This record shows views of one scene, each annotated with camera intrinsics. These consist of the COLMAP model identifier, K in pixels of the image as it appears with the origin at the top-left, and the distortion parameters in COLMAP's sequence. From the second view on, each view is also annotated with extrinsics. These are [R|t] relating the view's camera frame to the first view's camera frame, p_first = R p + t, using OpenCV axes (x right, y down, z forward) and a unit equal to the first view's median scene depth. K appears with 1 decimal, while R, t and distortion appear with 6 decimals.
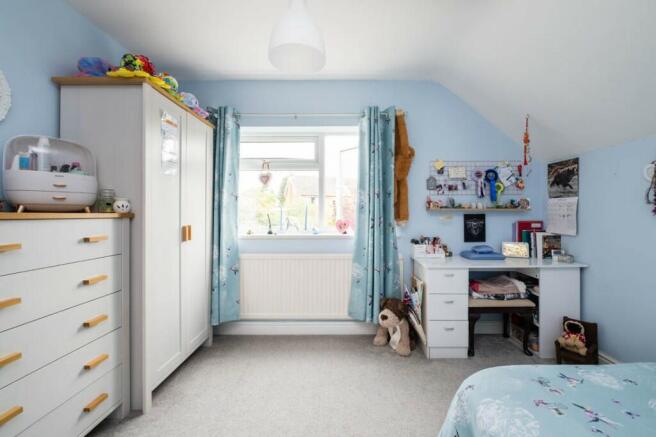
lens RADIAL K [[277.2, 0, 328.0], [0, 277.2, 218.5], [0, 0, 1]] dist [-0.003609, 0.000144]
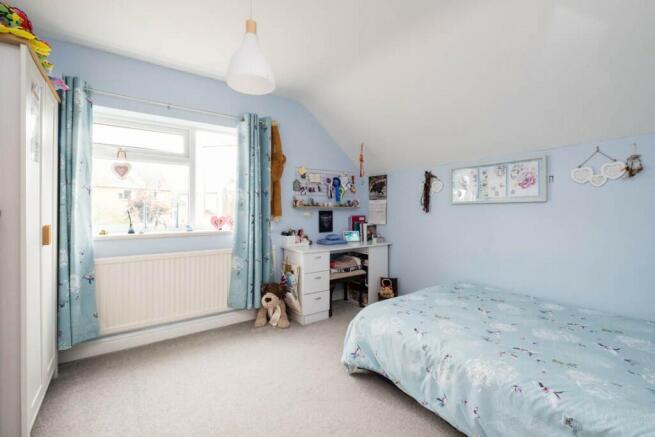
lens RADIAL K [[276.7, 0, 327.5], [0, 276.7, 218.5], [0, 0, 1]] dist [-0.003609, 0.000144]
pose [[0.821425, -0.015371, 0.570110, -0.223108], [0.008593, 0.999857, 0.014577, 0.001587], [-0.570252, -0.007074, 0.821439, -0.081453]]
